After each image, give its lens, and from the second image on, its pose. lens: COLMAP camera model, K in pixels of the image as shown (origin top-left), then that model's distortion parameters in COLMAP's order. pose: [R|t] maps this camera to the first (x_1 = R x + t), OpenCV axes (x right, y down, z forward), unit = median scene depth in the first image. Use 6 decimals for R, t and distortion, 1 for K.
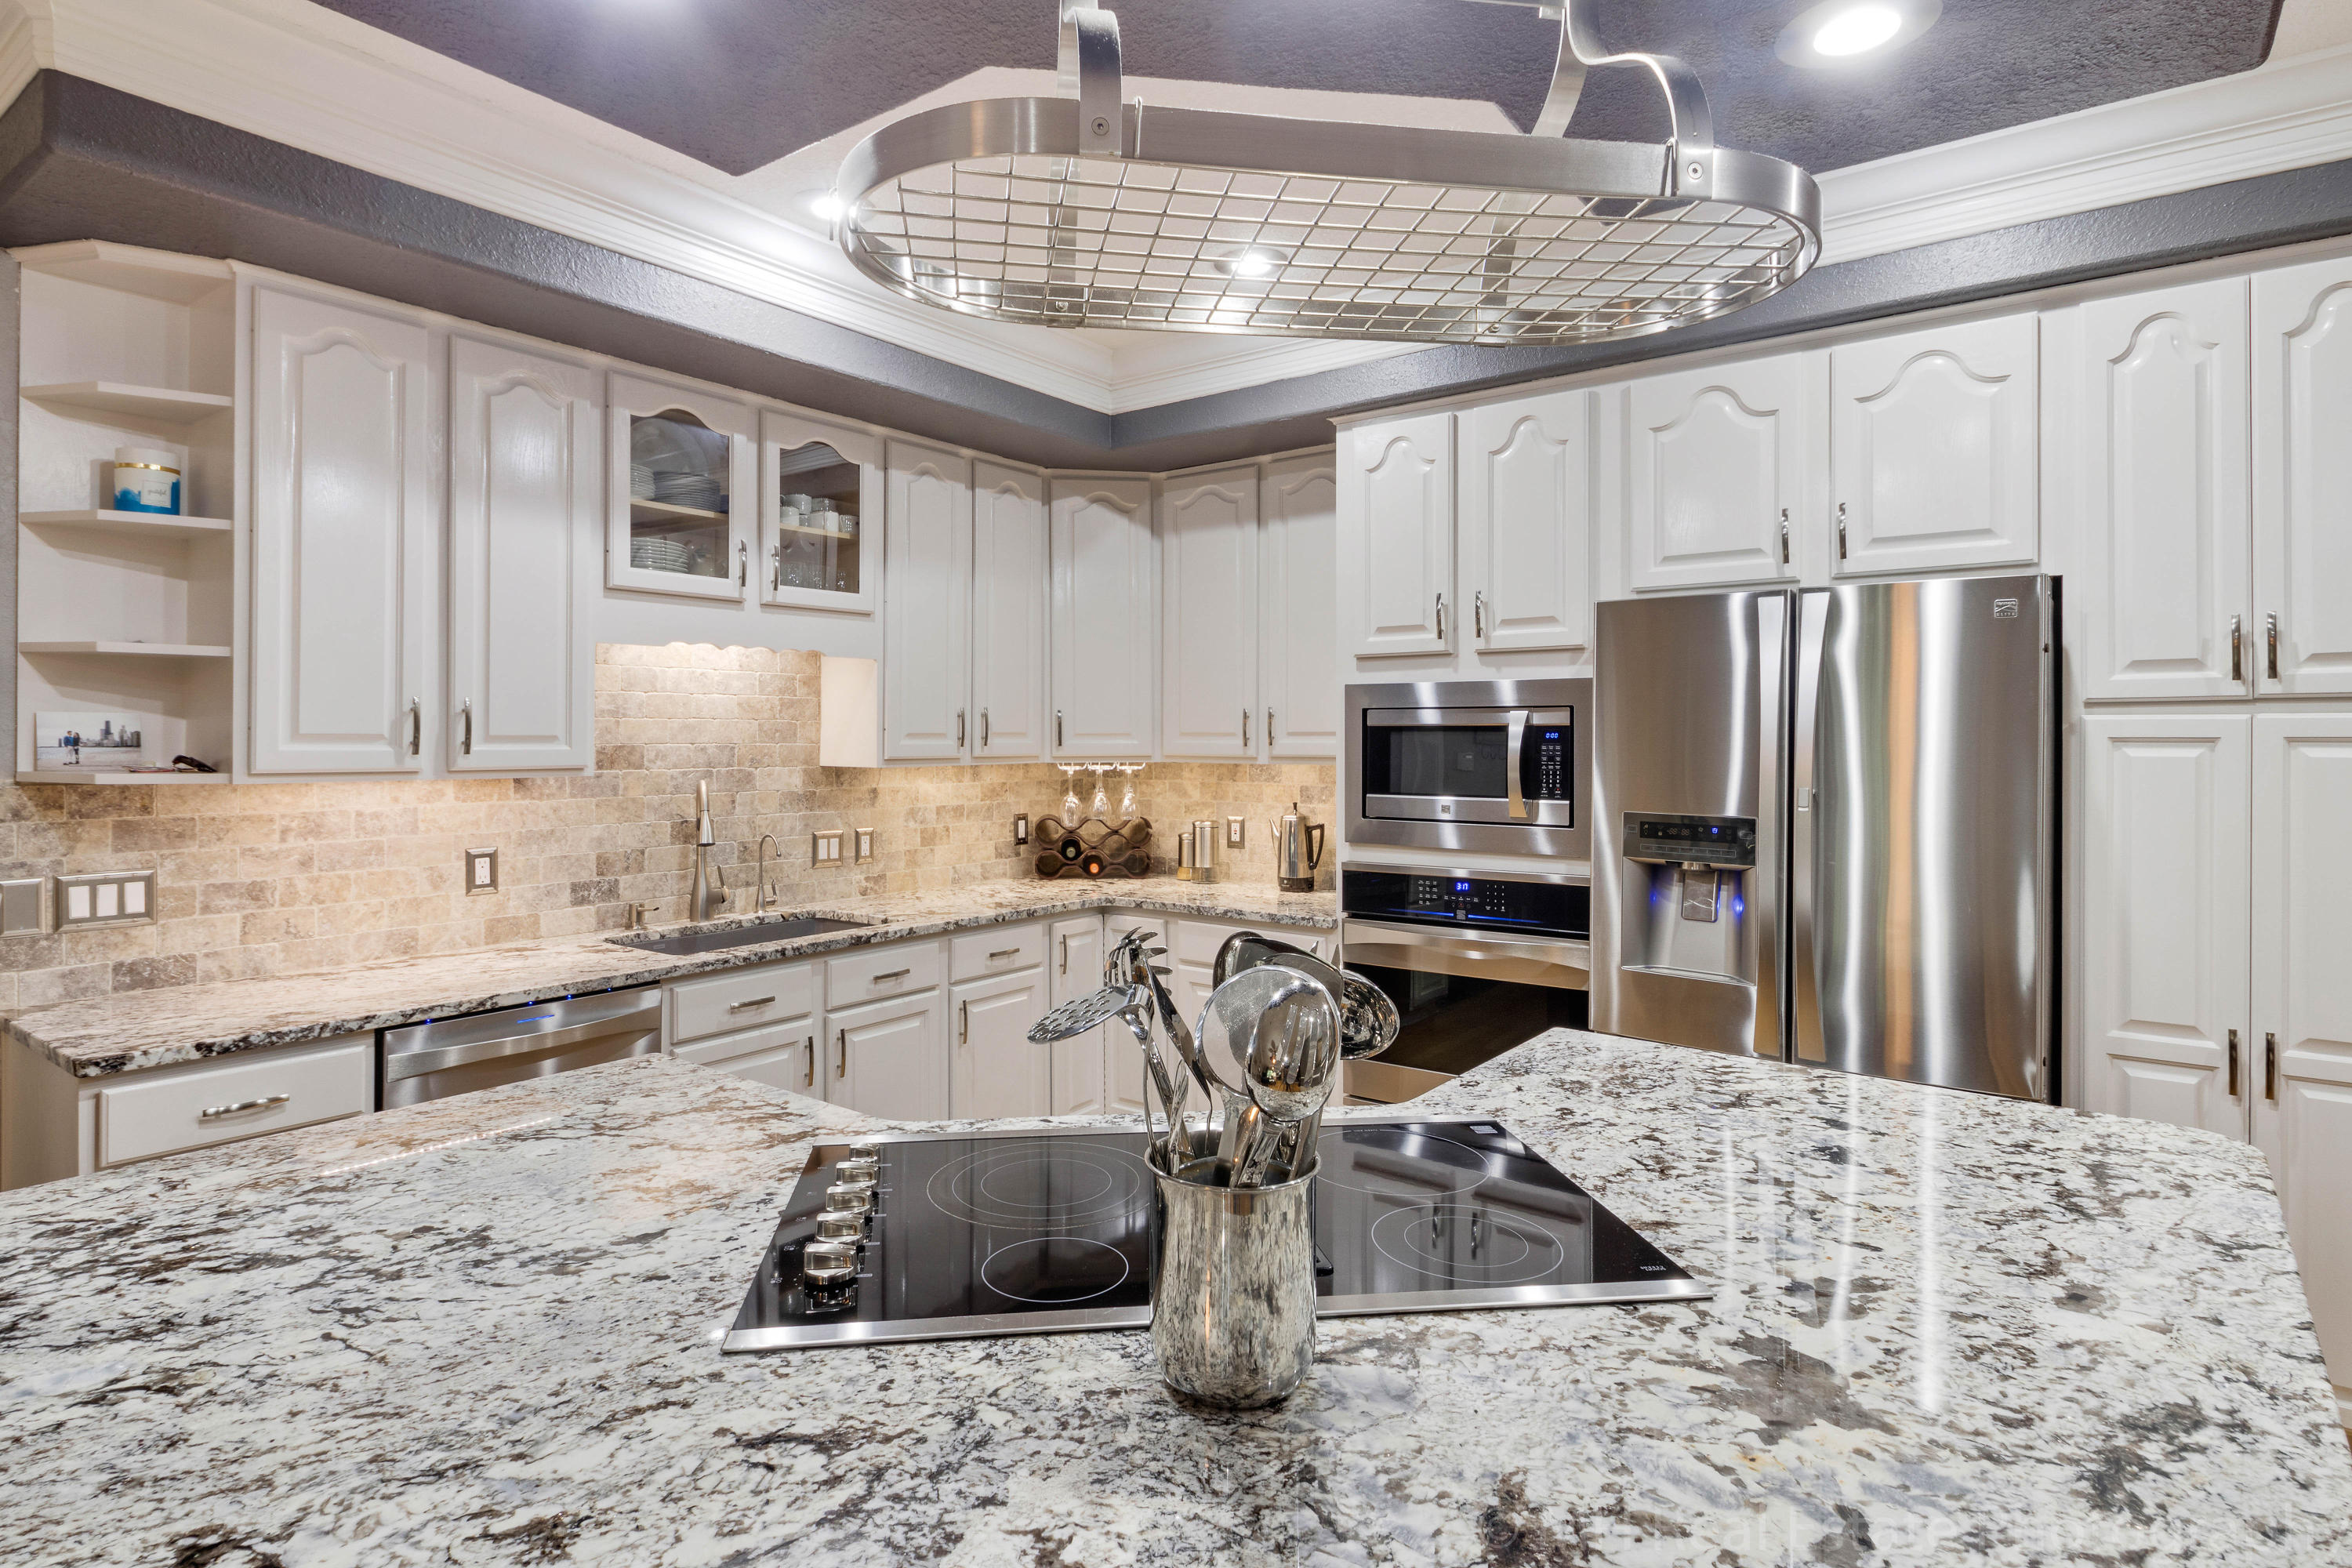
lens RADIAL K [[1211.9, 0, 1183.3], [0, 1211.9, 730.1], [0, 0, 1]] dist [0.027150, -0.015479]
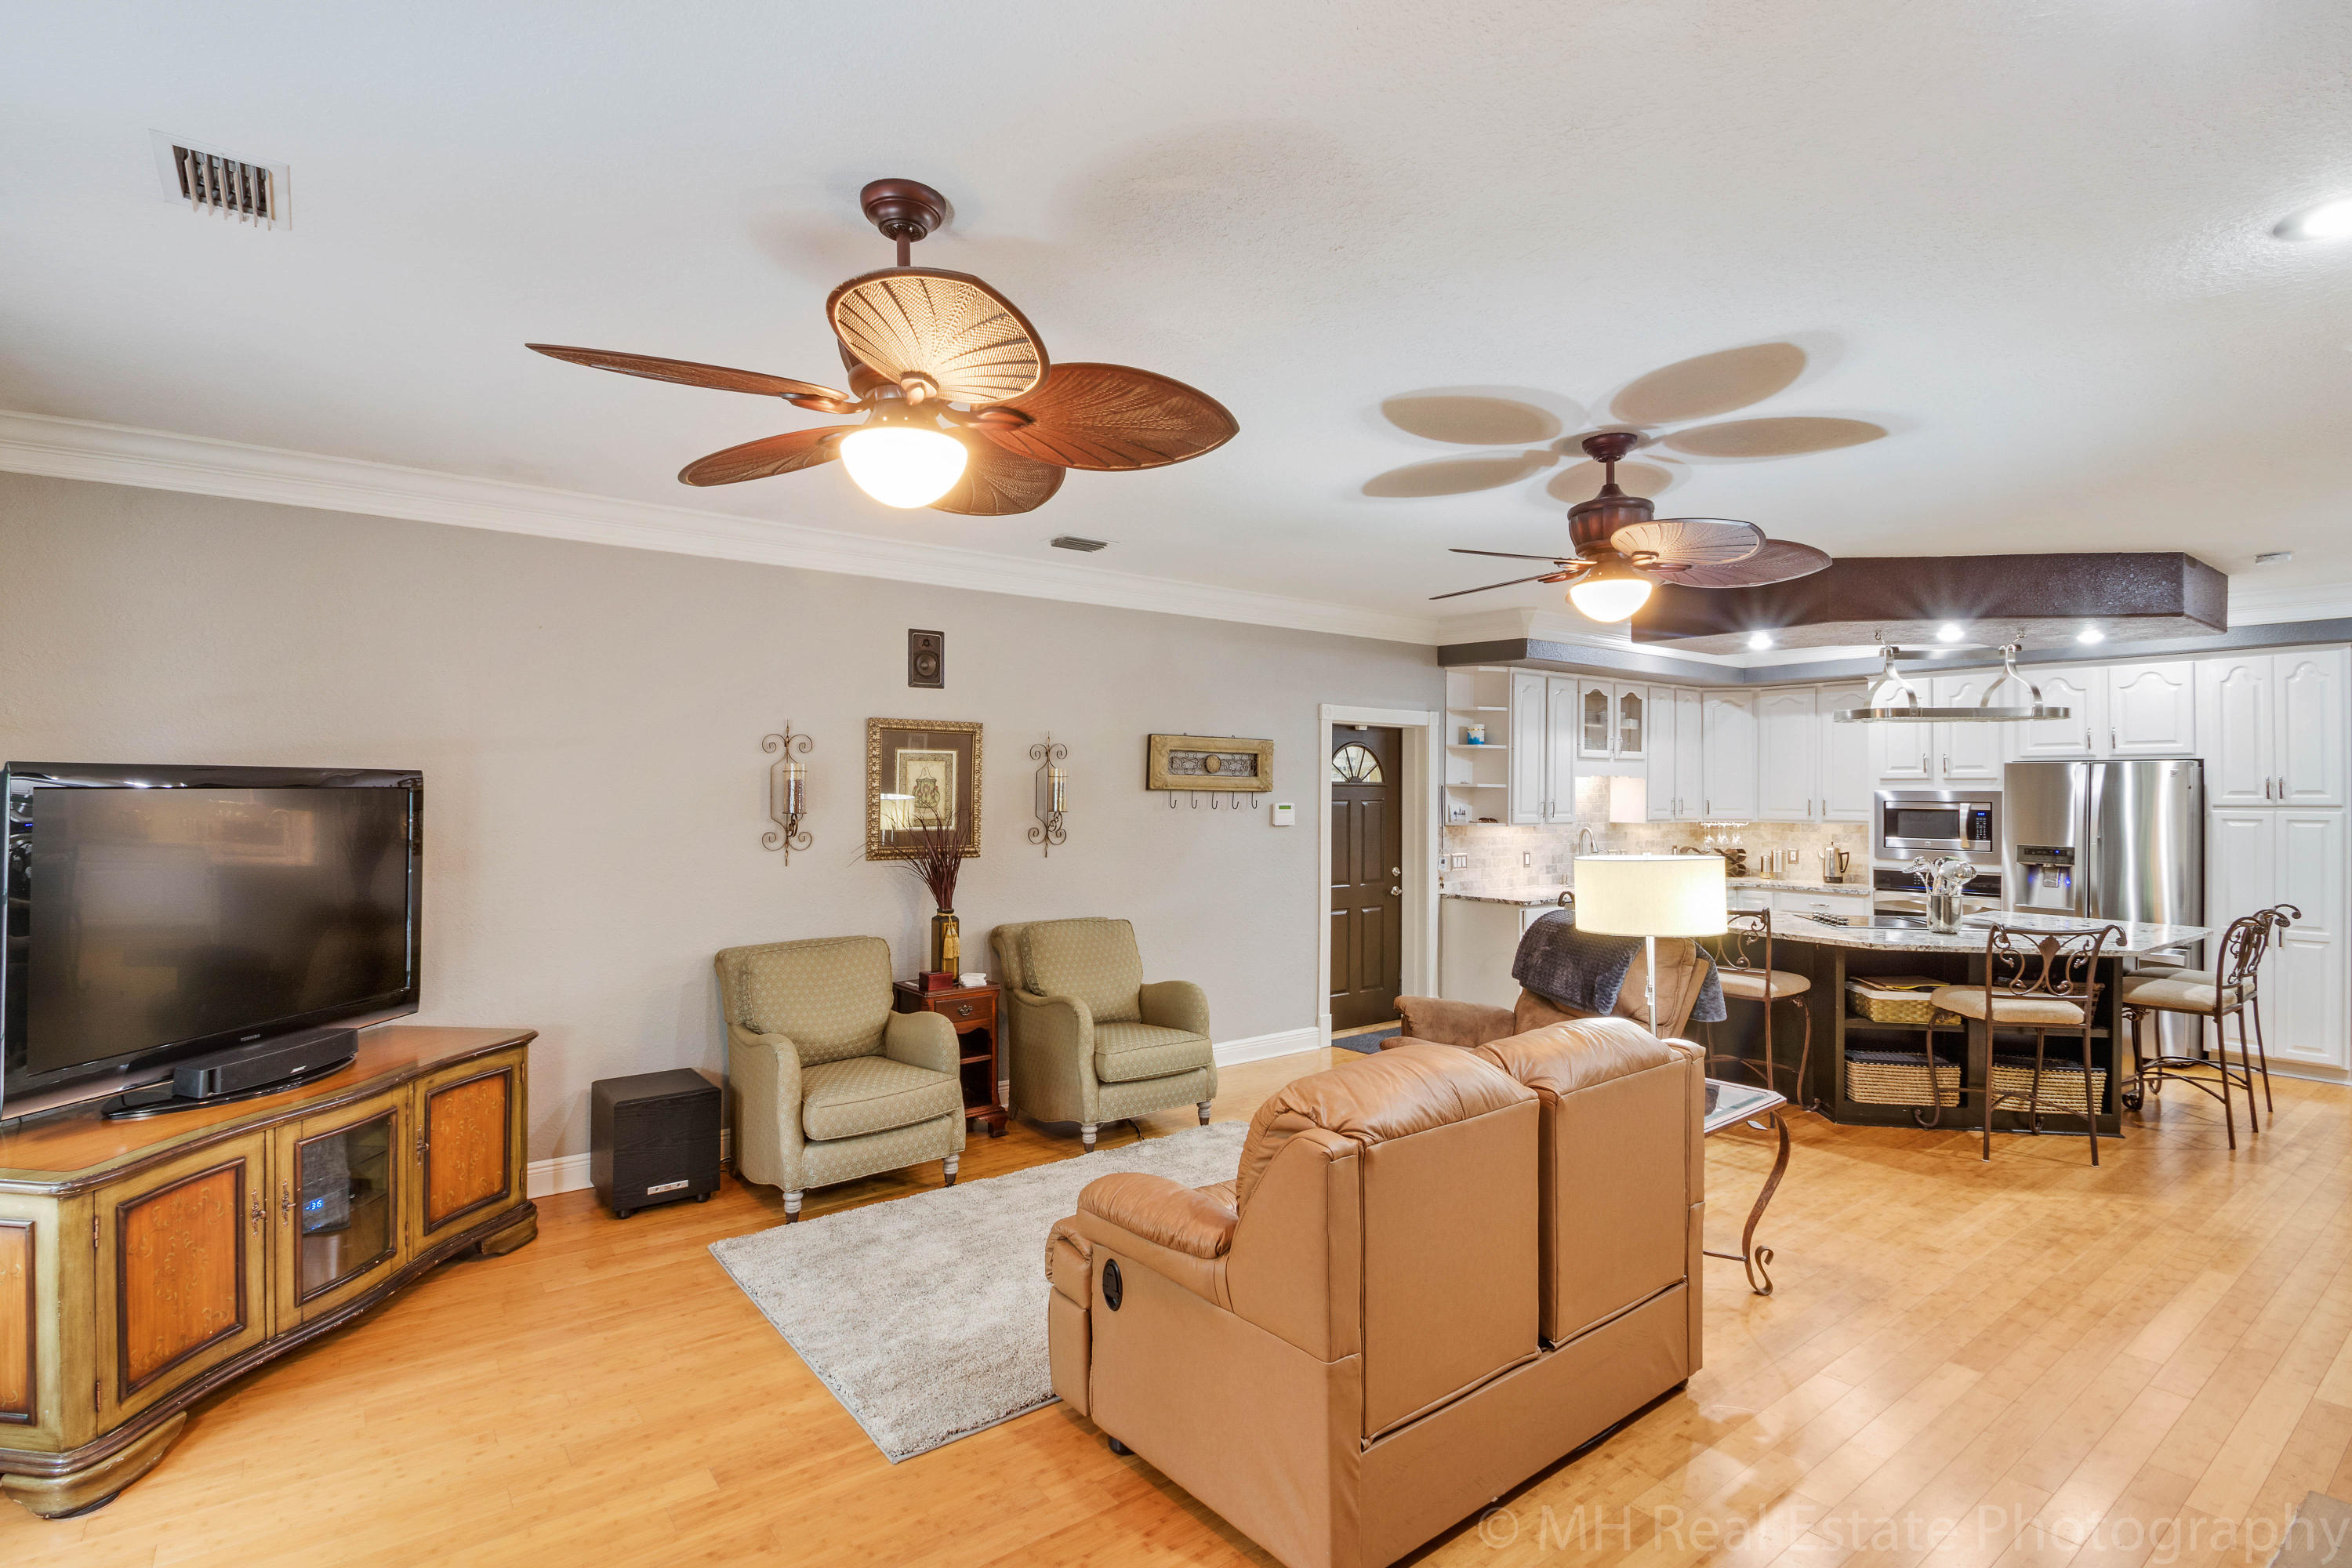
lens RADIAL K [[1078.5, 0, 1176.0], [0, 1078.5, 784.0], [0, 0, 1]] dist [0.024896, -0.026541]
pose [[0.956760, 0.001573, -0.290873, -0.659068], [-0.002043, 0.999997, -0.001312, -0.053572], [0.290870, 0.001850, 0.956761, -1.677397]]
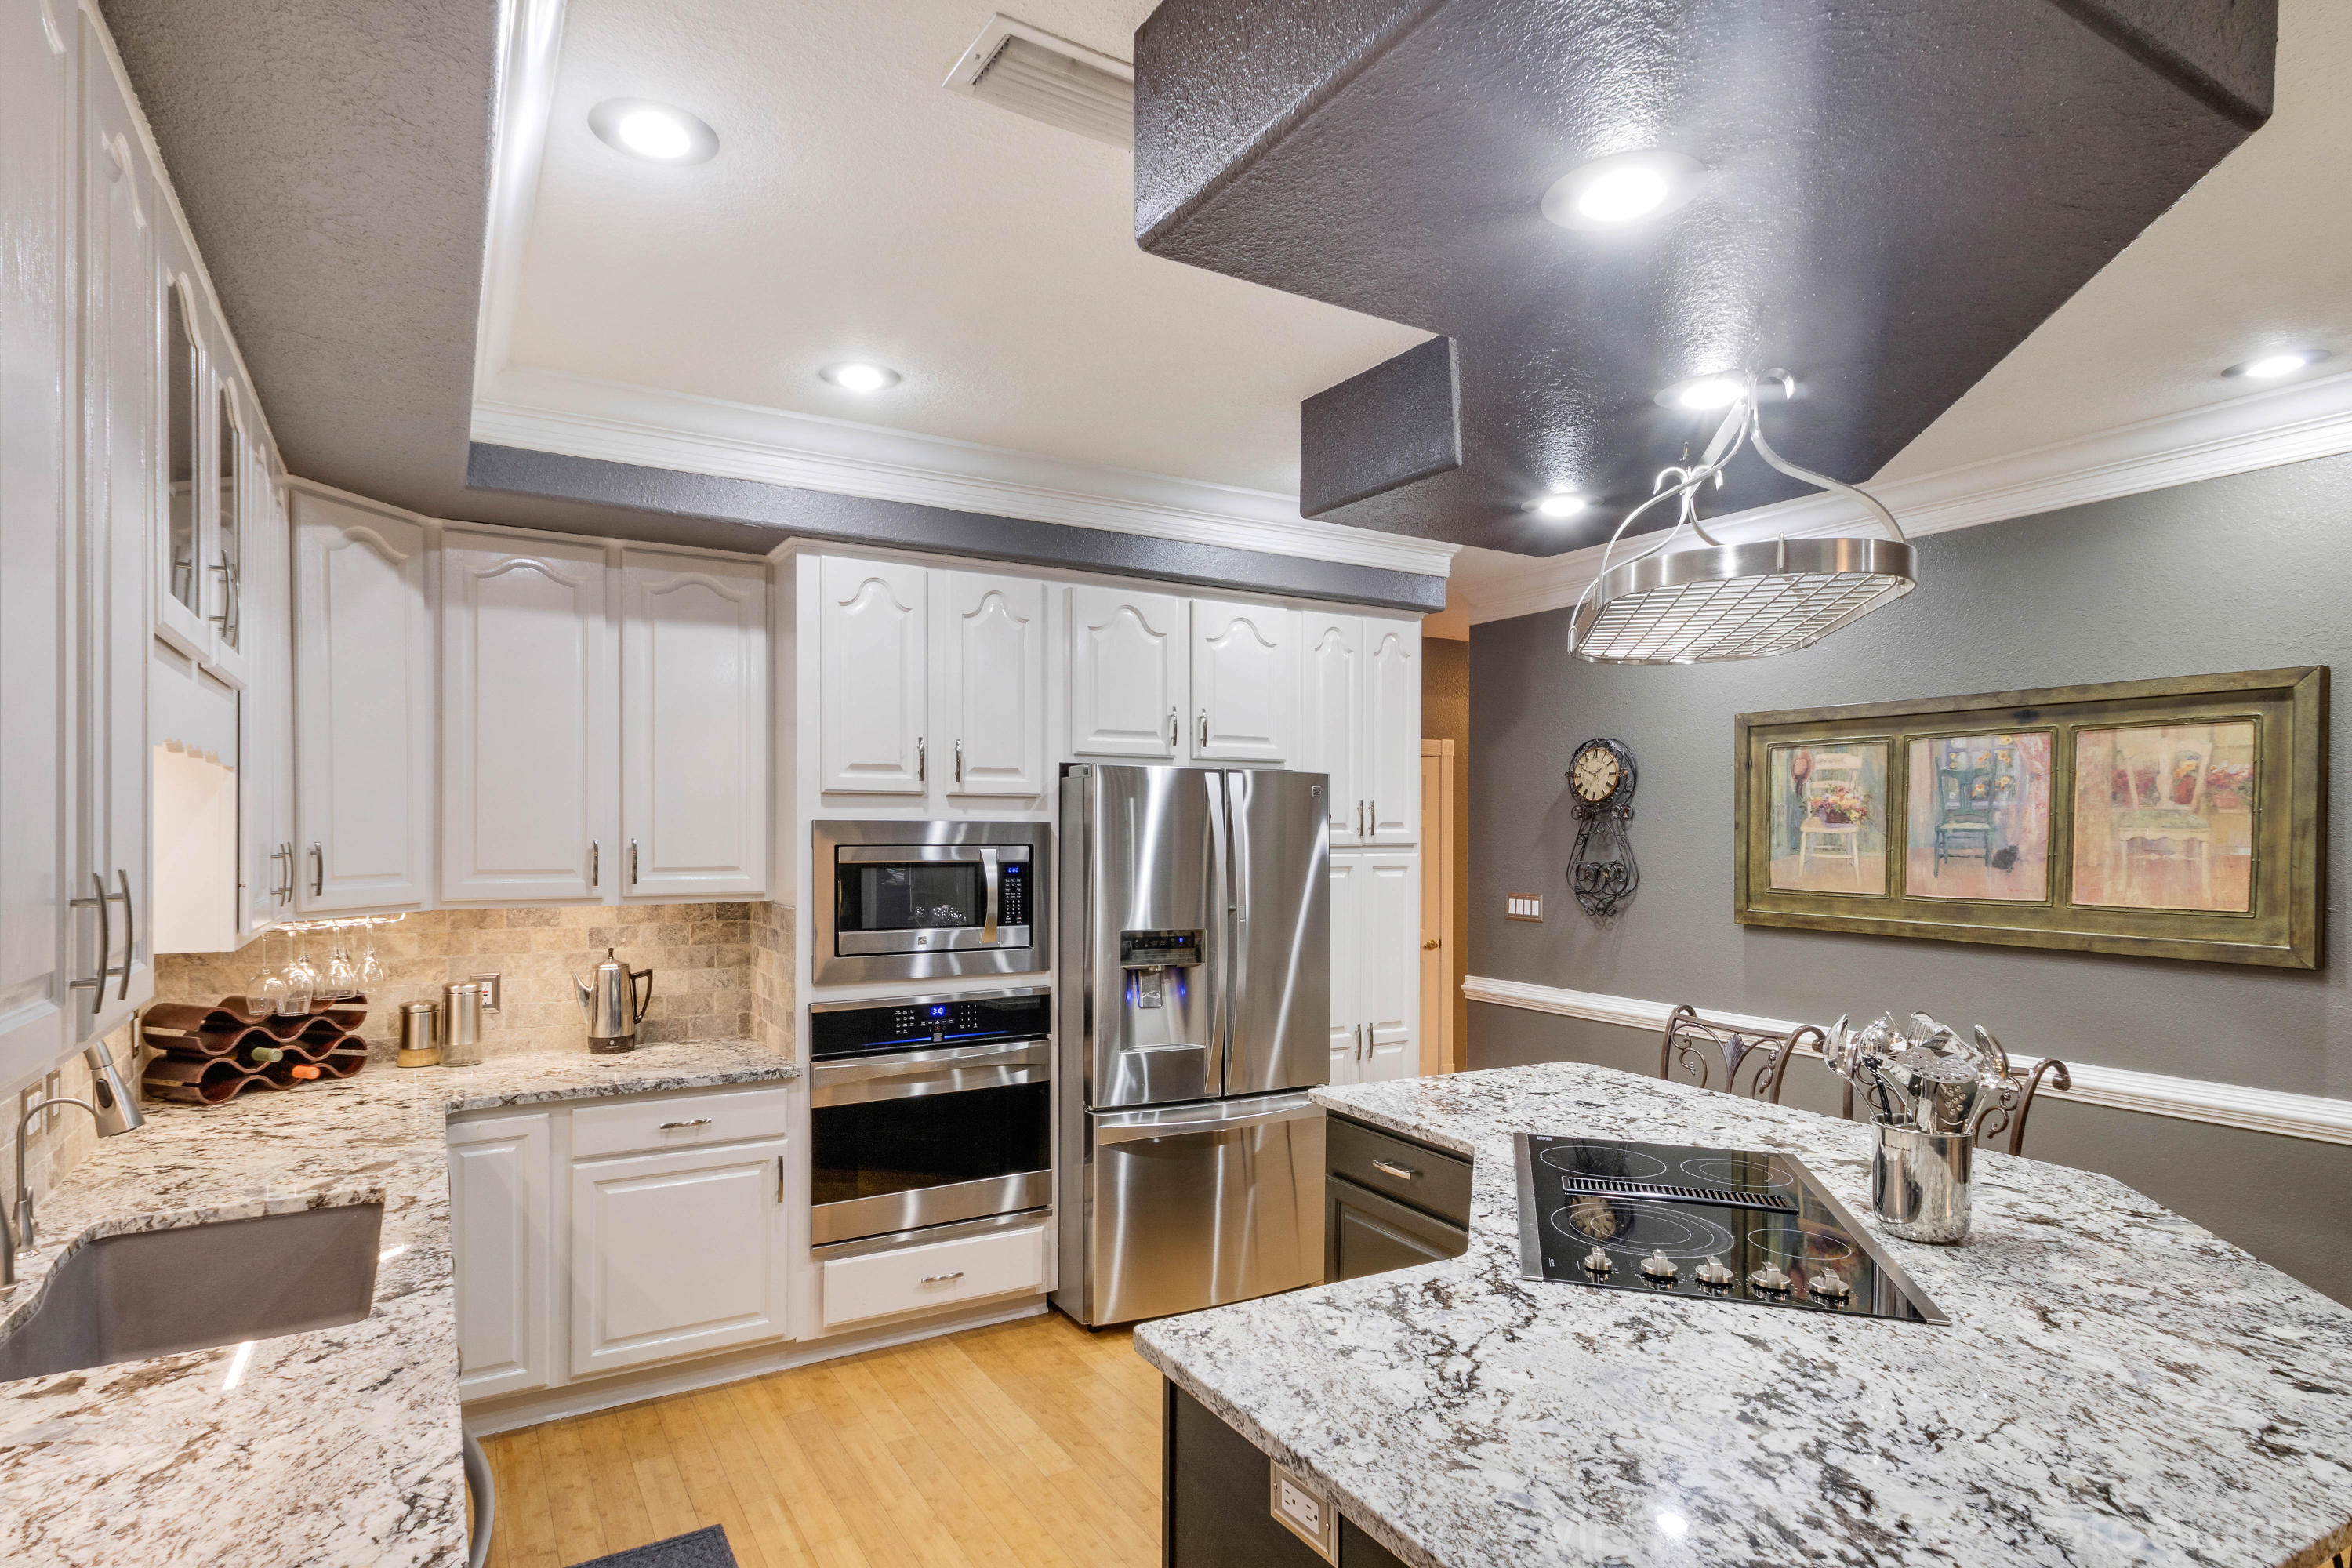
lens RADIAL K [[1229.2, 0, 1103.5], [0, 1229.2, 831.6], [0, 0, 1]] dist [0.030548, -0.015262]
pose [[0.415432, -0.001006, 0.909624, -0.794349], [-0.007704, 0.999960, 0.004624, -0.041847], [-0.909591, -0.008929, 0.415408, 0.464547]]
